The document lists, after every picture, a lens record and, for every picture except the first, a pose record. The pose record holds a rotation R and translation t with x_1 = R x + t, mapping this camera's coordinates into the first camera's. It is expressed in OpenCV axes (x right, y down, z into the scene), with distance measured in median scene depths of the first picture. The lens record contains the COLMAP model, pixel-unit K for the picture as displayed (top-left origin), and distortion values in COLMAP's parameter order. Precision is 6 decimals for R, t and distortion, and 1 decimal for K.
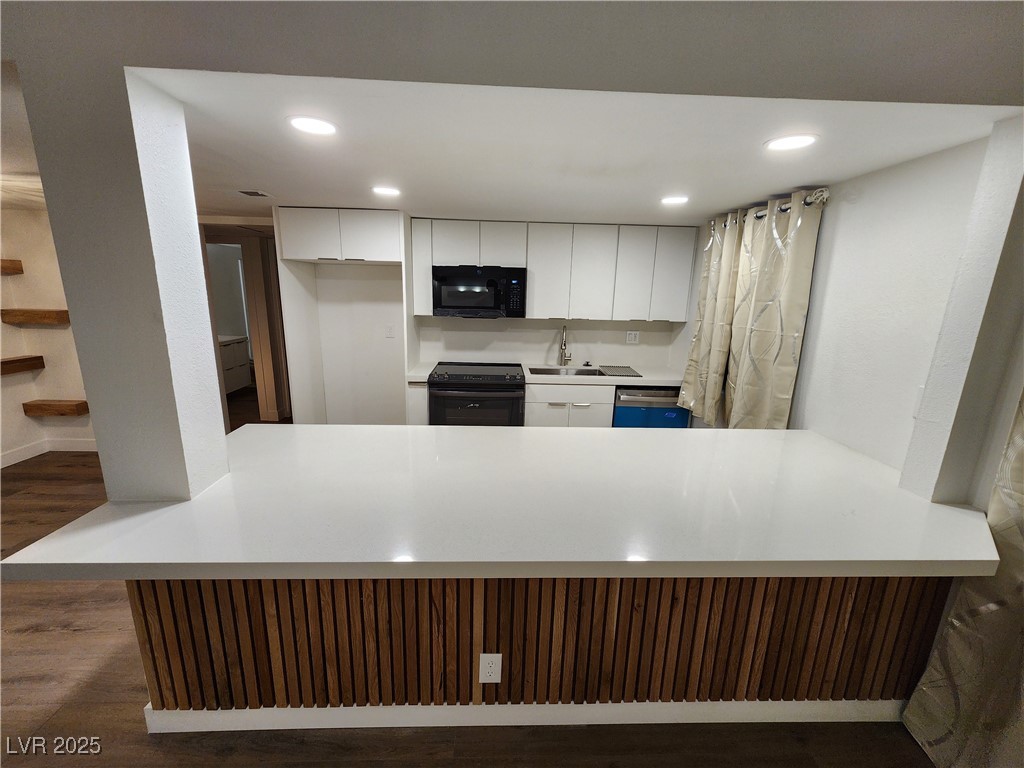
lens RADIAL K [[423.6, 0, 510.8], [0, 423.6, 388.8], [0, 0, 1]] dist [-0.000880, 0.000712]
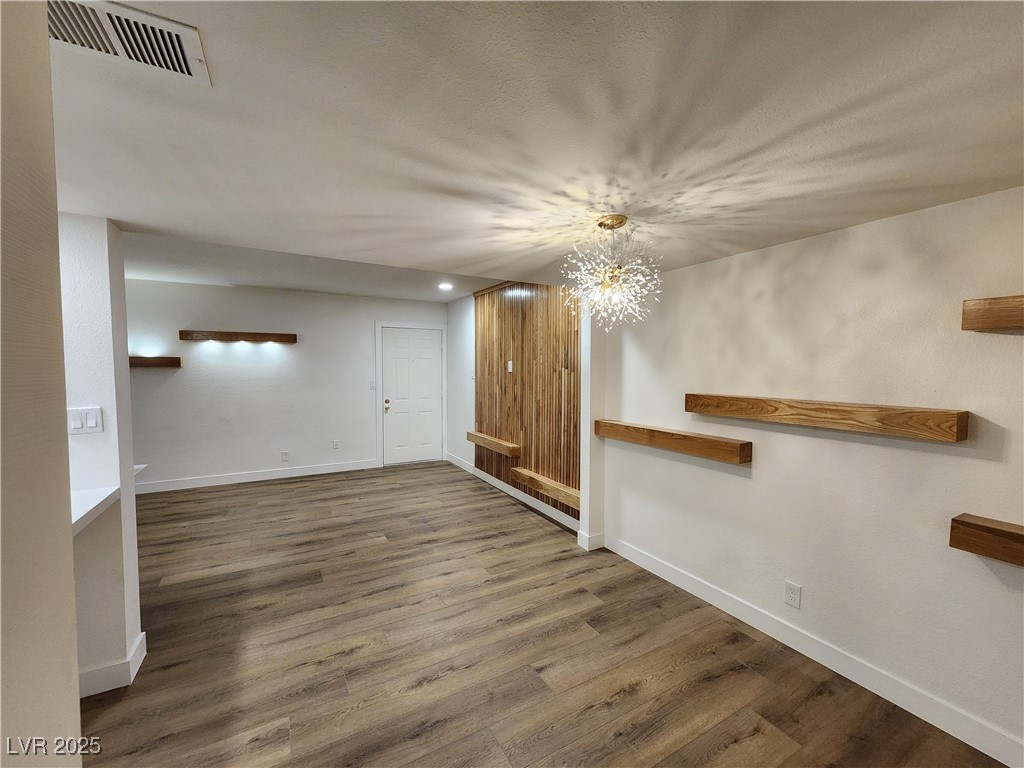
lens RADIAL K [[423.6, 0, 512.4], [0, 423.6, 387.4], [0, 0, 1]] dist [-0.000880, 0.000712]
pose [[-0.886290, -0.009339, -0.463036, -0.694430], [-0.135093, 0.961530, 0.239187, -0.296219], [0.442989, 0.274542, -0.853456, 1.364122]]
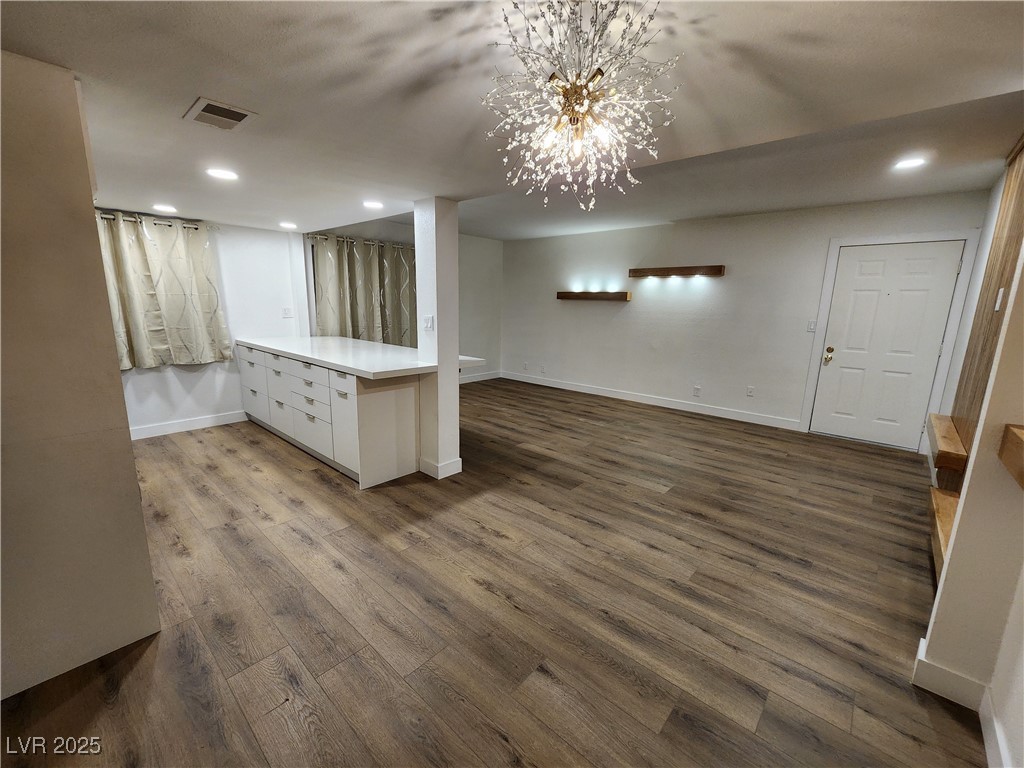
lens RADIAL K [[423.6, 0, 510.1], [0, 423.6, 388.8], [0, 0, 1]] dist [-0.000880, 0.000712]
pose [[-0.717456, -0.183151, 0.672095, -1.372981], [0.121050, 0.917359, 0.379208, -0.245093], [-0.686005, 0.353422, -0.635995, 1.161702]]
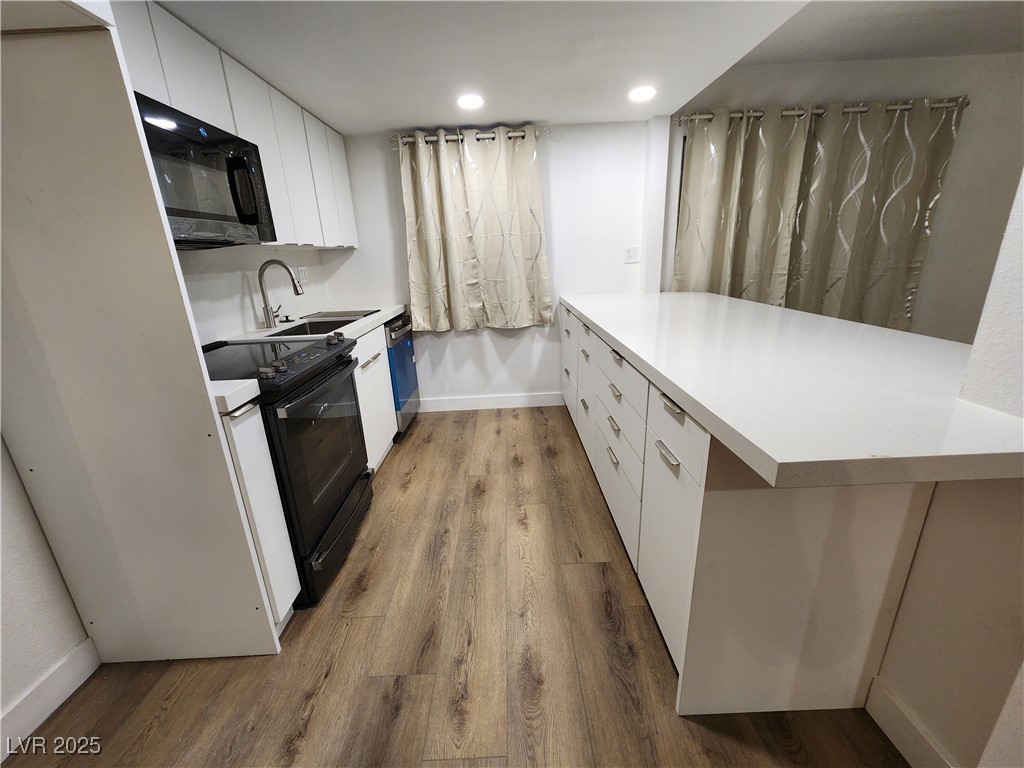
lens RADIAL K [[423.6, 0, 511.6], [0, 423.6, 387.9], [0, 0, 1]] dist [-0.000880, 0.000712]
pose [[0.019063, -0.328225, 0.944407, -0.679336], [0.274367, 0.910034, 0.310741, -0.098149], [-0.961436, 0.253190, 0.107403, 0.845587]]
